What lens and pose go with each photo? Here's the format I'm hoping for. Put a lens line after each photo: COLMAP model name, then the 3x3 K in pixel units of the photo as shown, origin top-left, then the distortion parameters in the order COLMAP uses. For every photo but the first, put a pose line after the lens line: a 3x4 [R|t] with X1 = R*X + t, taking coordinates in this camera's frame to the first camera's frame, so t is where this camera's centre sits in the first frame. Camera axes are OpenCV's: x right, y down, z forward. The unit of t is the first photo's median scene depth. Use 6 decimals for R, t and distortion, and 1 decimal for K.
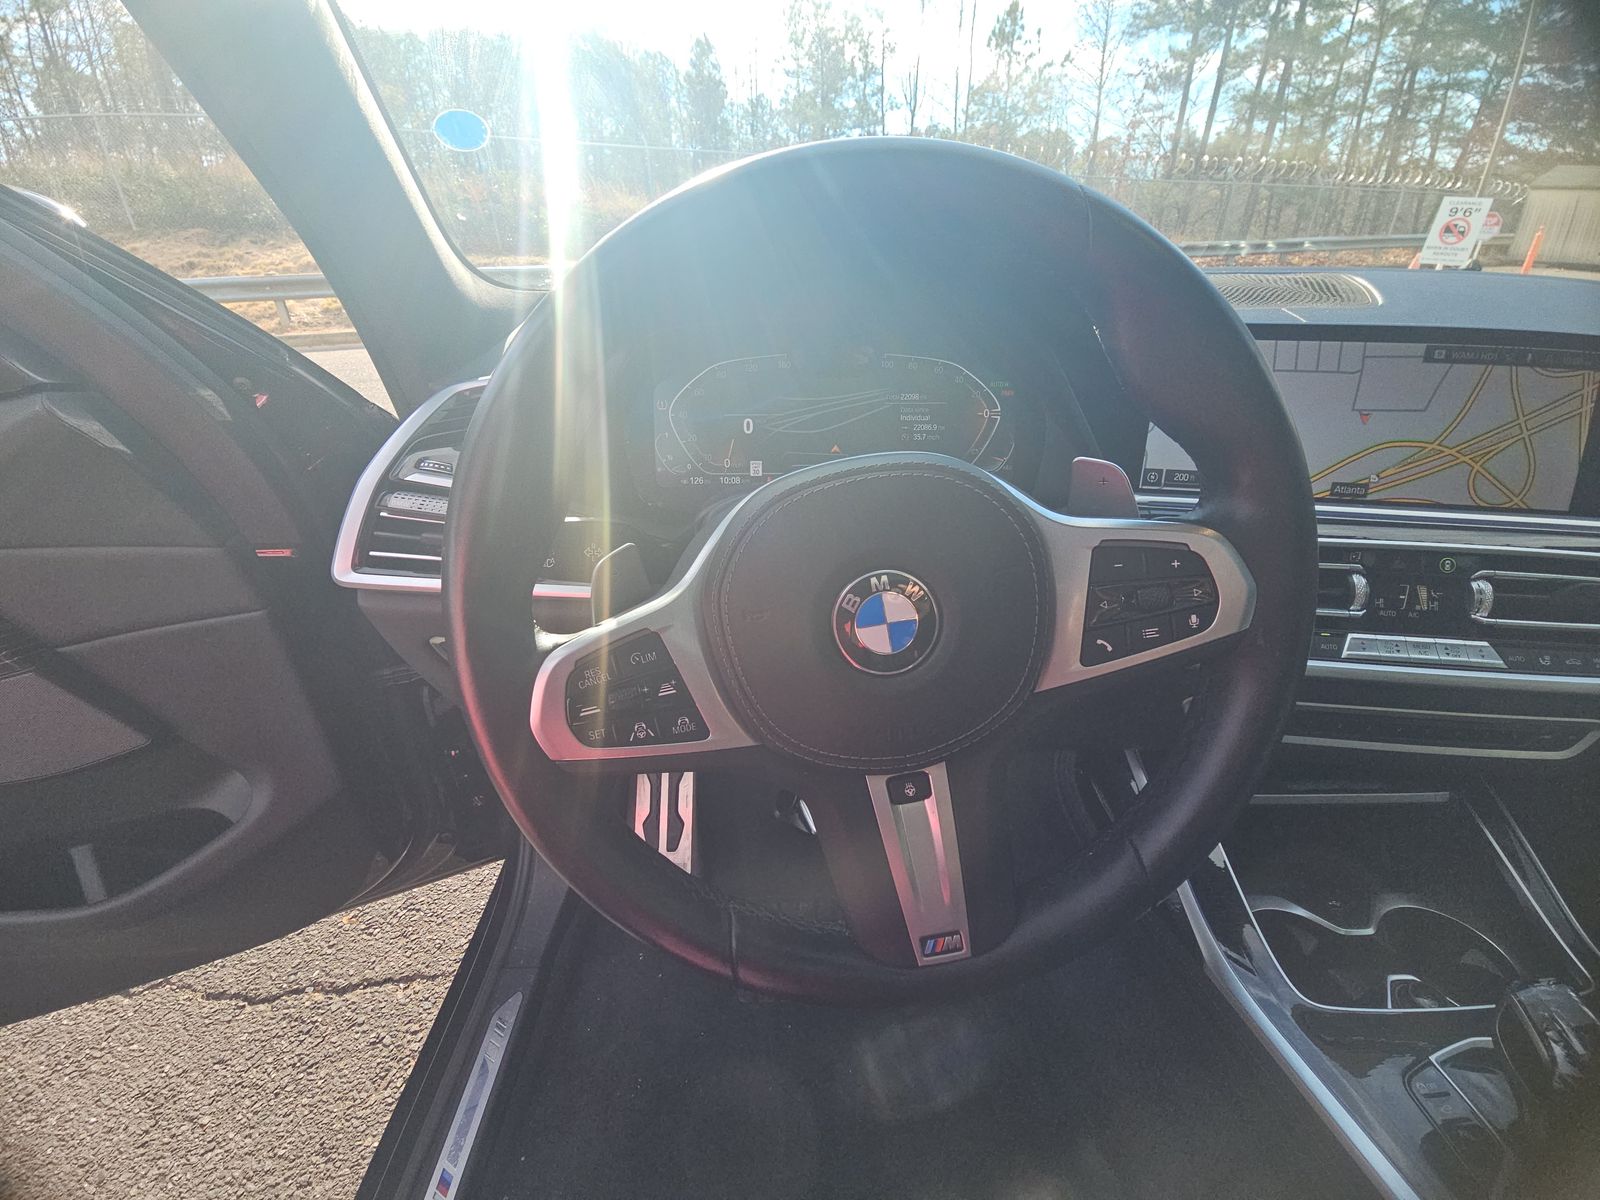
lens RADIAL K [[644.2, 0, 800.0], [0, 644.2, 600.0], [0, 0, 1]] dist [-0.001084, -0.008102]
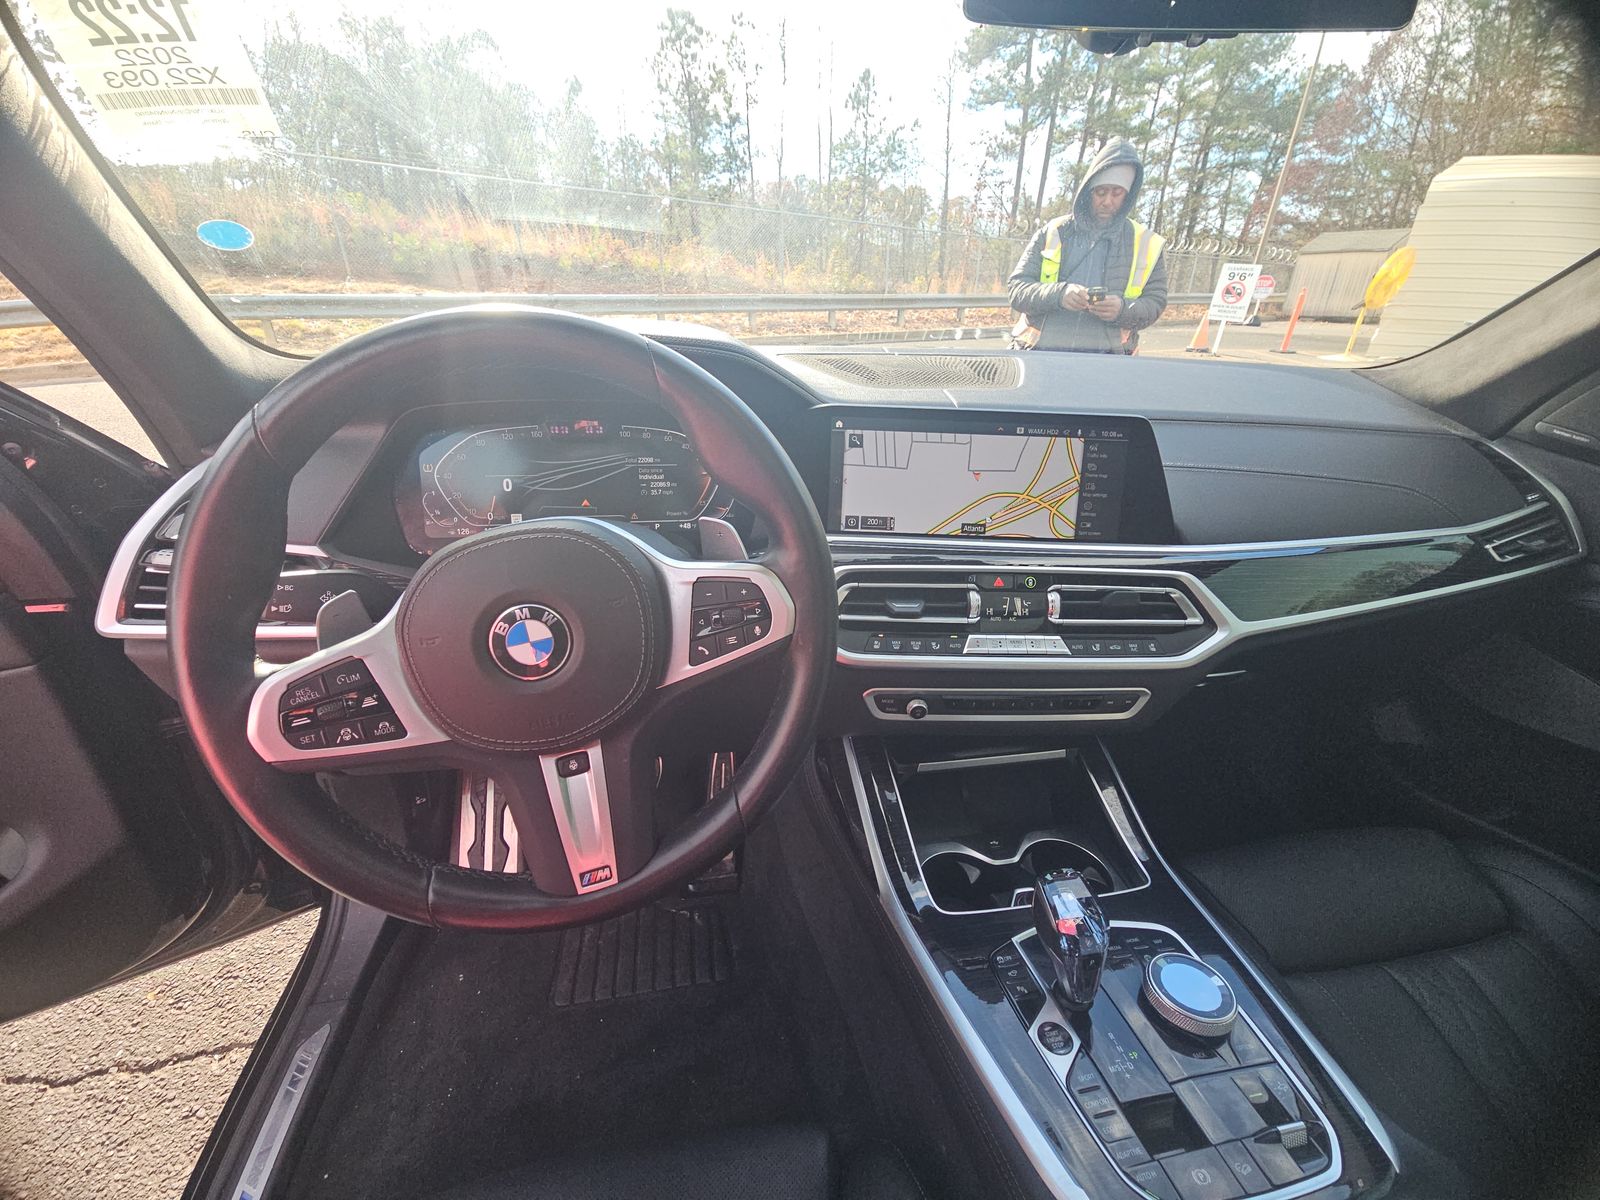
lens RADIAL K [[635.3, 0, 800.0], [0, 635.3, 600.0], [0, 0, 1]] dist [0.018678, -0.018742]
pose [[0.984399, -0.039308, 0.171505, 0.245009], [0.046794, 0.998110, -0.039823, 0.013610], [-0.169616, 0.047227, 0.984378, -0.242086]]
